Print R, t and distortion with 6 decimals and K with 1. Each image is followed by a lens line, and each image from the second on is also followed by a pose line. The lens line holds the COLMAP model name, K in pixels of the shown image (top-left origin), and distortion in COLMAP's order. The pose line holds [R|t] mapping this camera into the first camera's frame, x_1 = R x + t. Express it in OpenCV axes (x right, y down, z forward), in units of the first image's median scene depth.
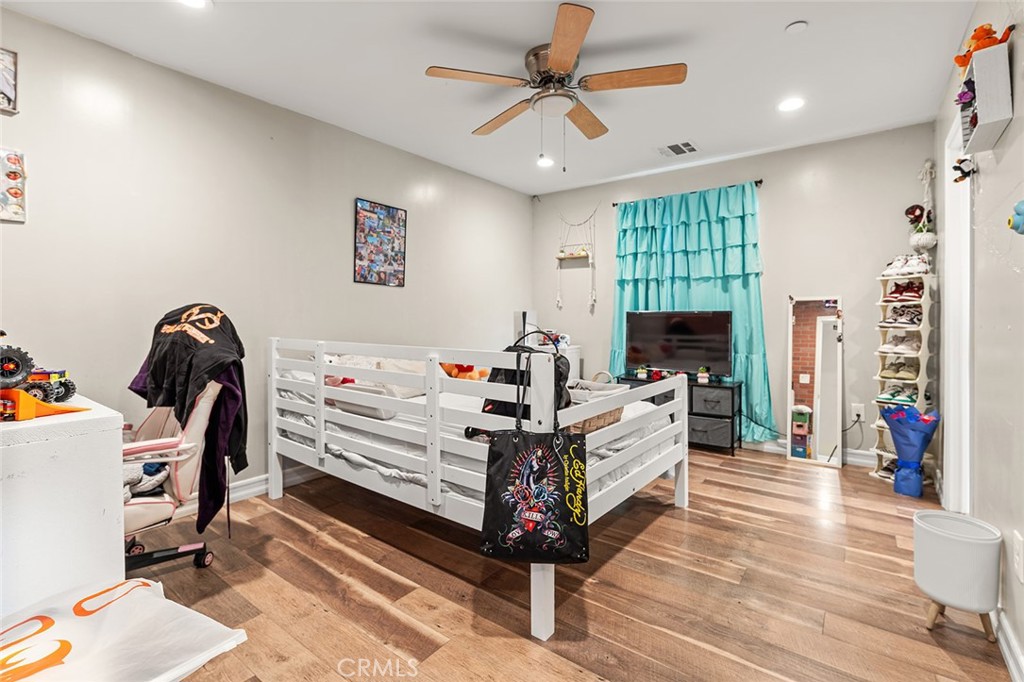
lens RADIAL K [[467.5, 0, 511.4], [0, 467.5, 323.2], [0, 0, 1]] dist [-0.001843, -0.000177]
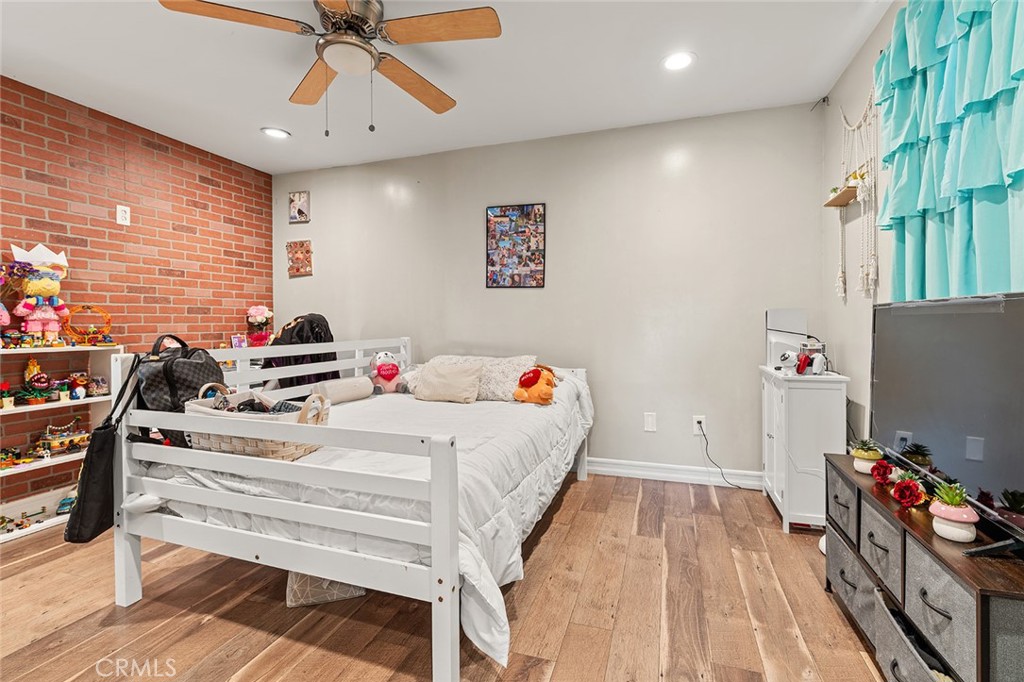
lens RADIAL K [[467.5, 0, 511.4], [0, 467.5, 323.2], [0, 0, 1]] dist [-0.001843, -0.000177]
pose [[0.316165, 0.000422, -0.948704, 0.647503], [-0.008633, 0.999960, -0.002432, -0.005667], [0.948665, 0.008959, 0.316156, 0.686809]]
